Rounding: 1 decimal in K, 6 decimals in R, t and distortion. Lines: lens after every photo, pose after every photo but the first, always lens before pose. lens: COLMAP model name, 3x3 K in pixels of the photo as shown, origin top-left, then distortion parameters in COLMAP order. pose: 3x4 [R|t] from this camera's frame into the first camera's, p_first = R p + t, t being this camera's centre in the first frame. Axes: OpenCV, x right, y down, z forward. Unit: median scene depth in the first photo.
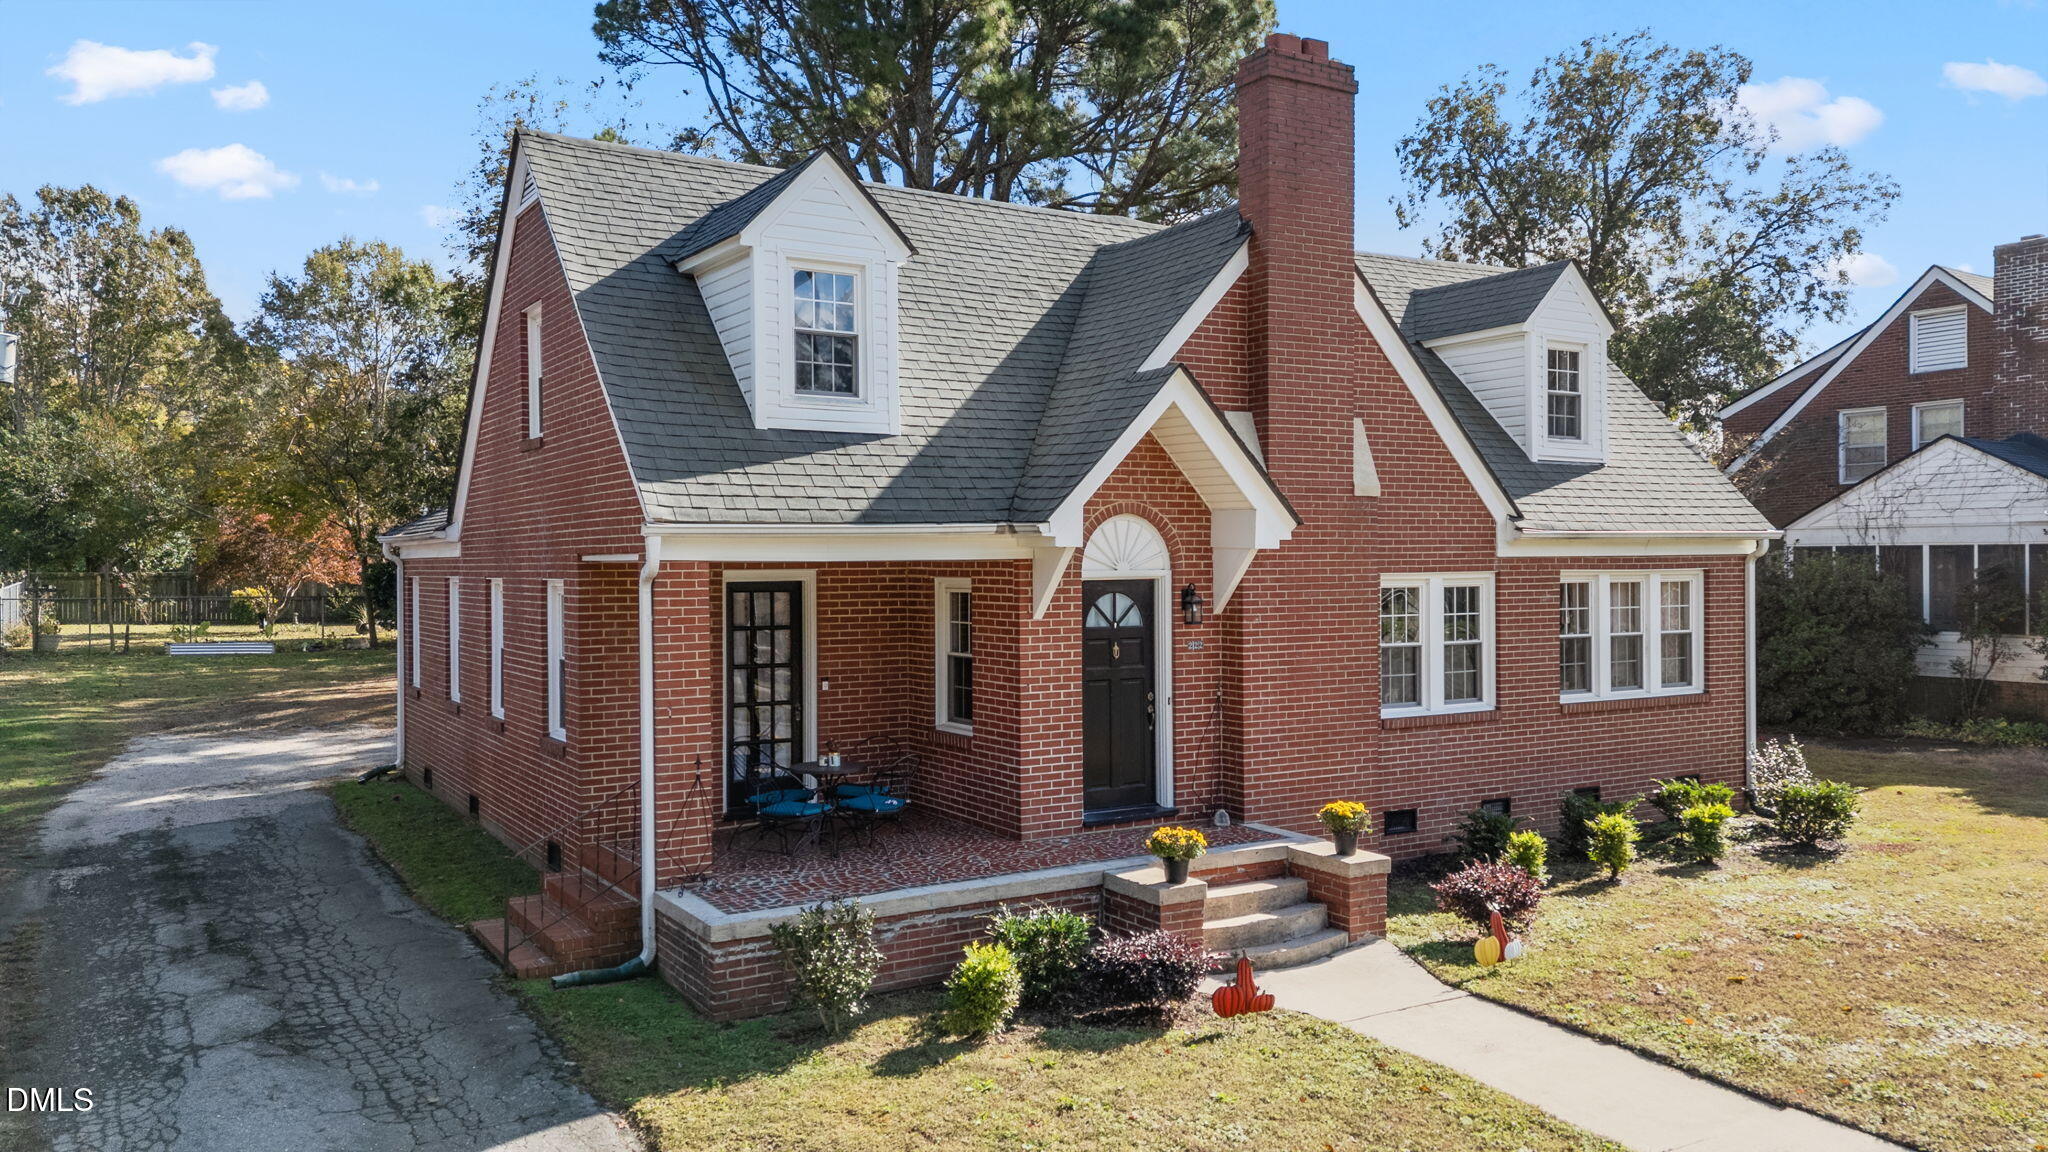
lens RADIAL K [[1647.6, 0, 1022.8], [0, 1647.6, 571.5], [0, 0, 1]] dist [0.070543, -0.054694]
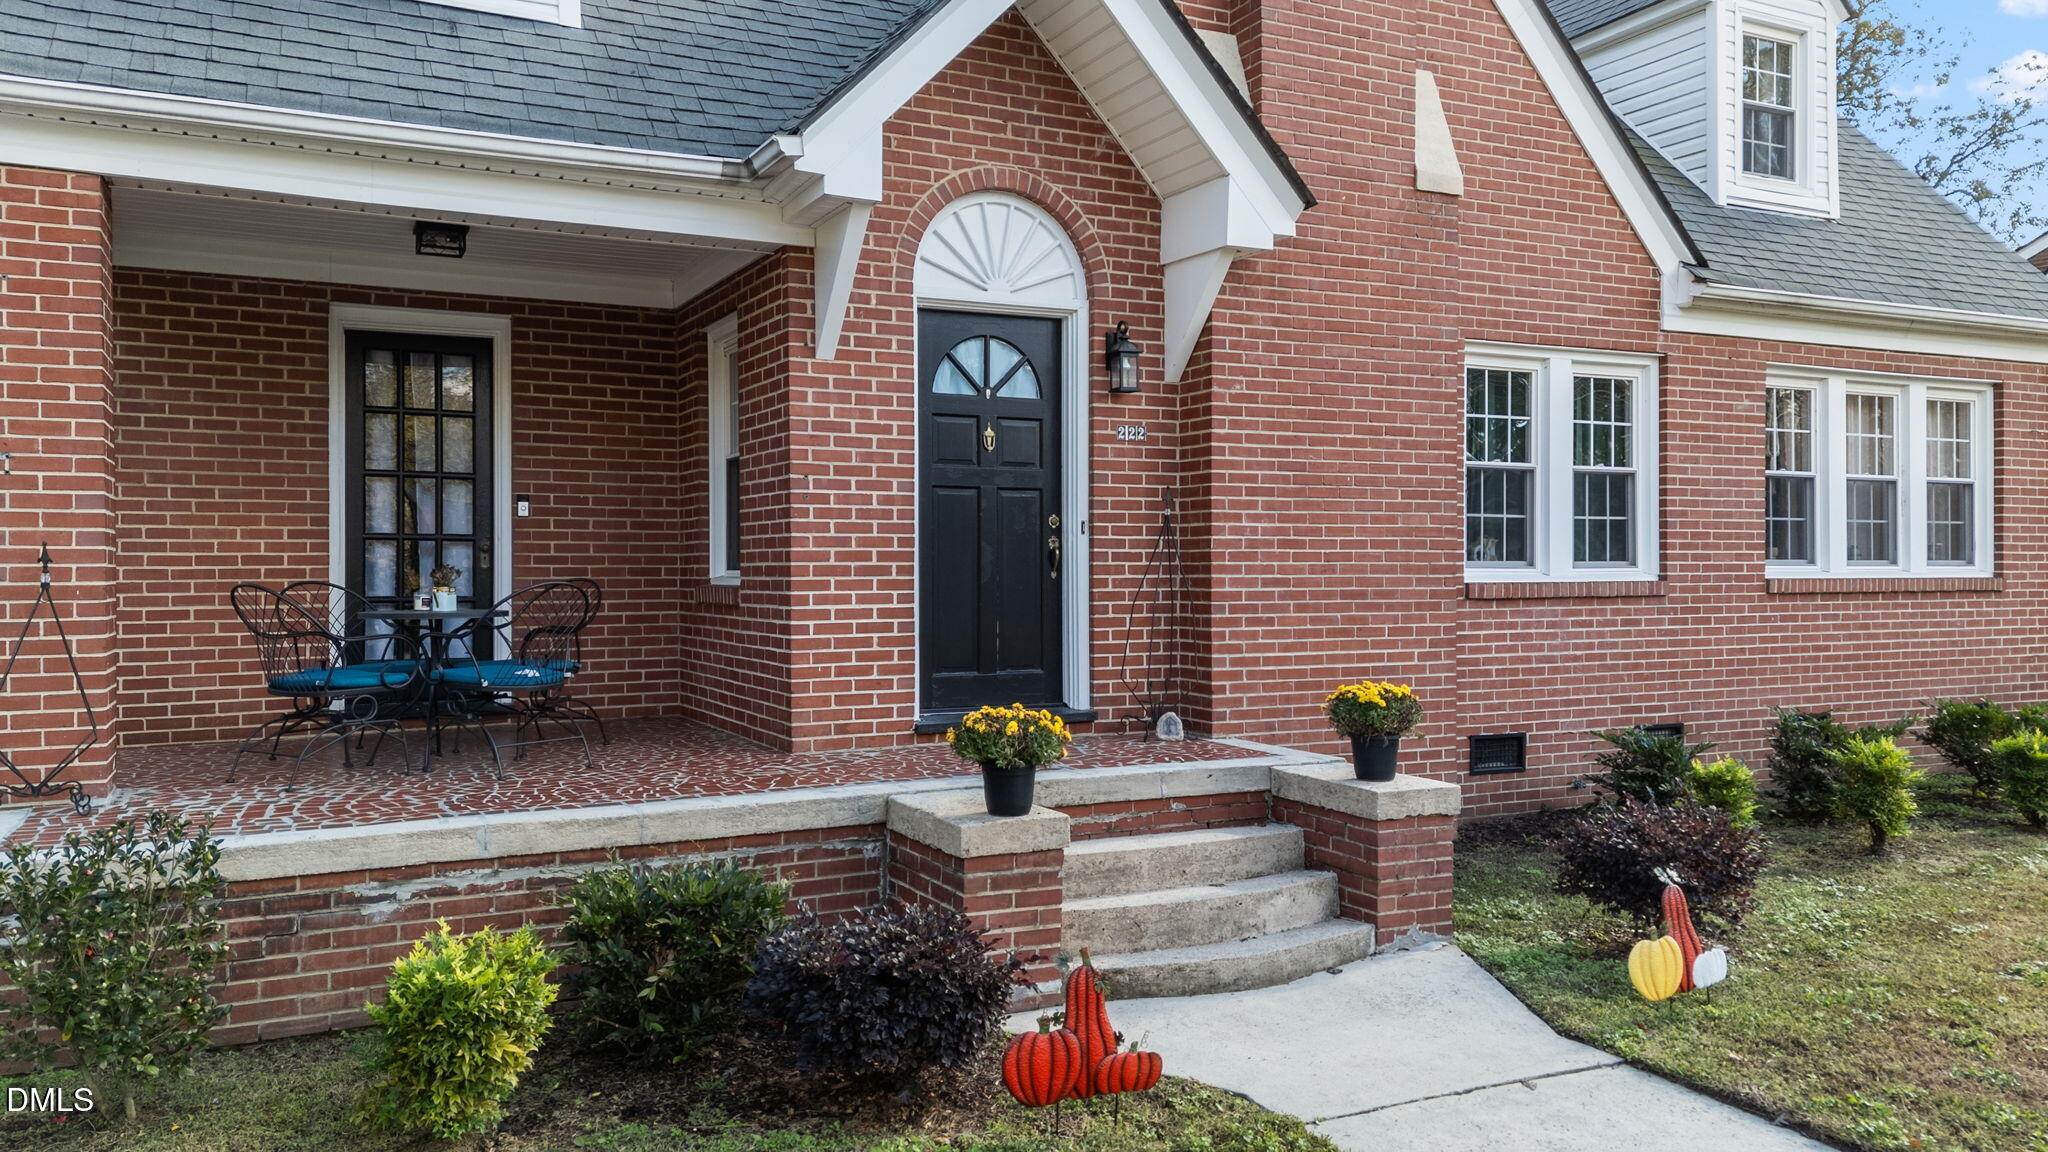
lens RADIAL K [[1647.6, 0, 1011.6], [0, 1647.6, 576.1], [0, 0, 1]] dist [0.070543, -0.054694]
pose [[0.996800, 0.004324, -0.079813, 0.108609], [-0.004784, 0.999973, -0.005570, 0.098009], [0.079787, 0.005935, 0.996794, 0.416523]]
